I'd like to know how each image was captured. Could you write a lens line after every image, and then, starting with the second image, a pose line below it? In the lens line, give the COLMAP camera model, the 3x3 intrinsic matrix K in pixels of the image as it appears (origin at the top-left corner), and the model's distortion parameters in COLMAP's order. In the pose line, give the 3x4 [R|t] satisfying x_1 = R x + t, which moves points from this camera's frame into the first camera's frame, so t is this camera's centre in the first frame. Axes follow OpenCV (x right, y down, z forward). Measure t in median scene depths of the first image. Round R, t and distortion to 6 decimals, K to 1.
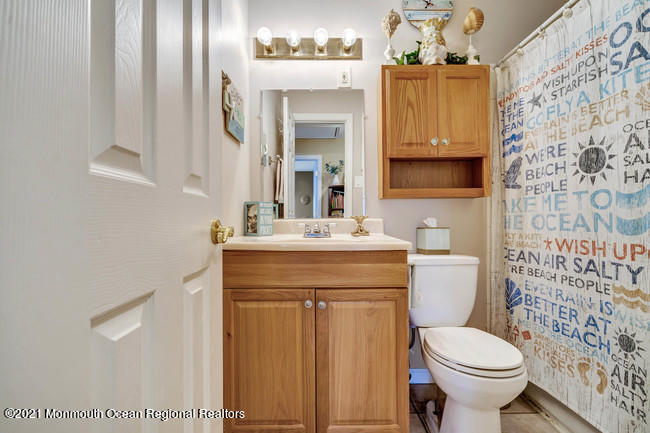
lens RADIAL K [[295.6, 0, 325.7], [0, 295.6, 212.9], [0, 0, 1]] dist [0.000291, -0.002089]
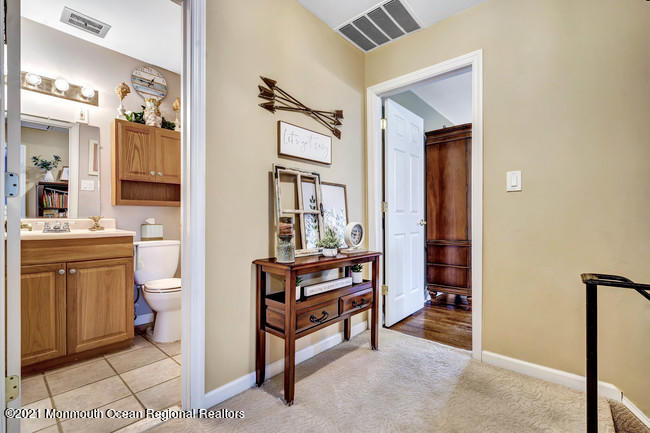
lens RADIAL K [[295.6, 0, 327.5], [0, 295.6, 221.5], [0, 0, 1]] dist [0.000291, -0.002089]
pose [[0.671381, -0.002503, 0.741108, -0.205497], [-0.019000, 0.999607, 0.020588, -0.018673], [-0.740869, -0.027904, 0.671070, -0.847037]]
